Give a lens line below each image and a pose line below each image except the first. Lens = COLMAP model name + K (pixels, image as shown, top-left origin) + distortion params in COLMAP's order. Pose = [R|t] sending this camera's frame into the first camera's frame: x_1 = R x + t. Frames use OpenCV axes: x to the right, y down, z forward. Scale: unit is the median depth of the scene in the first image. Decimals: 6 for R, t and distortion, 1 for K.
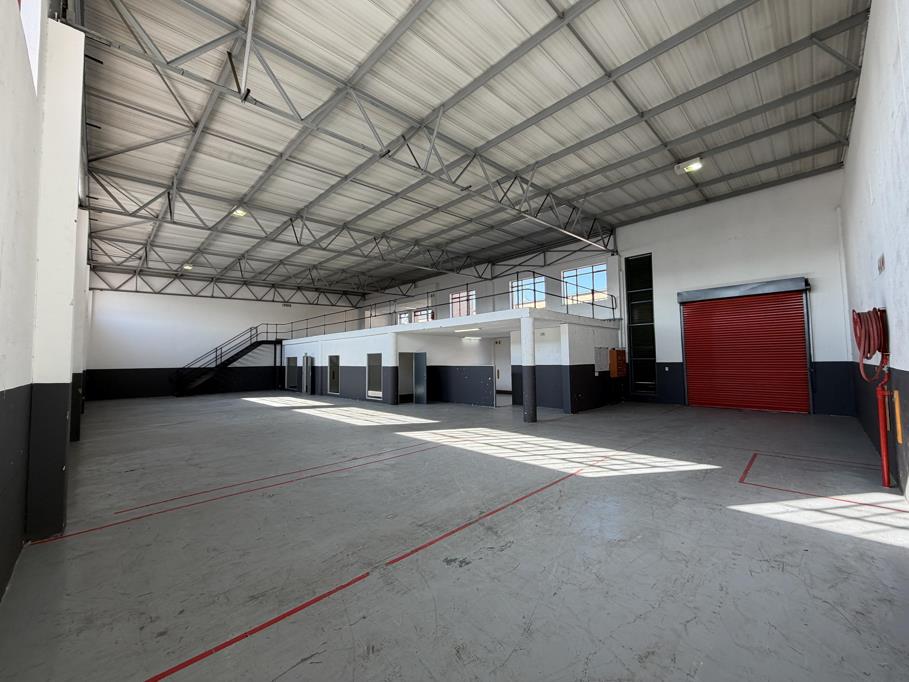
lens RADIAL K [[365.4, 0, 454.5], [0, 365.4, 341.0], [0, 0, 1]] dist [-0.000928, 0.000303]
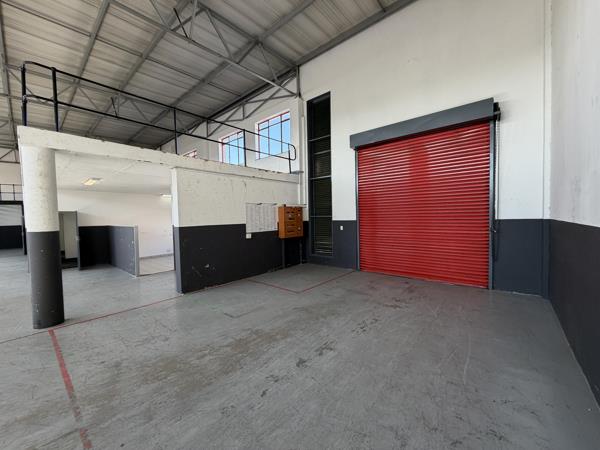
lens RADIAL K [[248.7, 0, 300.0], [0, 248.7, 225.0], [0, 0, 1]] dist [0.024261, -0.000036]
pose [[0.999425, -0.011574, 0.031877, 0.428807], [0.008696, 0.995994, 0.088993, 0.014455], [-0.032779, -0.088665, 0.995522, 0.380576]]
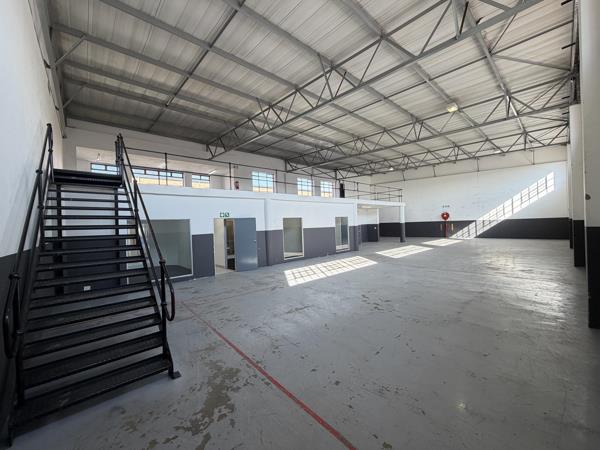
lens RADIAL K [[241.2, 0, 300.0], [0, 241.2, 225.0], [0, 0, 1]] dist [-0.000928, 0.000303]
pose [[0.051748, 0.012516, 0.998582, -1.184591], [-0.014841, 0.999821, -0.011762, 0.081743], [-0.998550, -0.014211, 0.051924, 1.177376]]
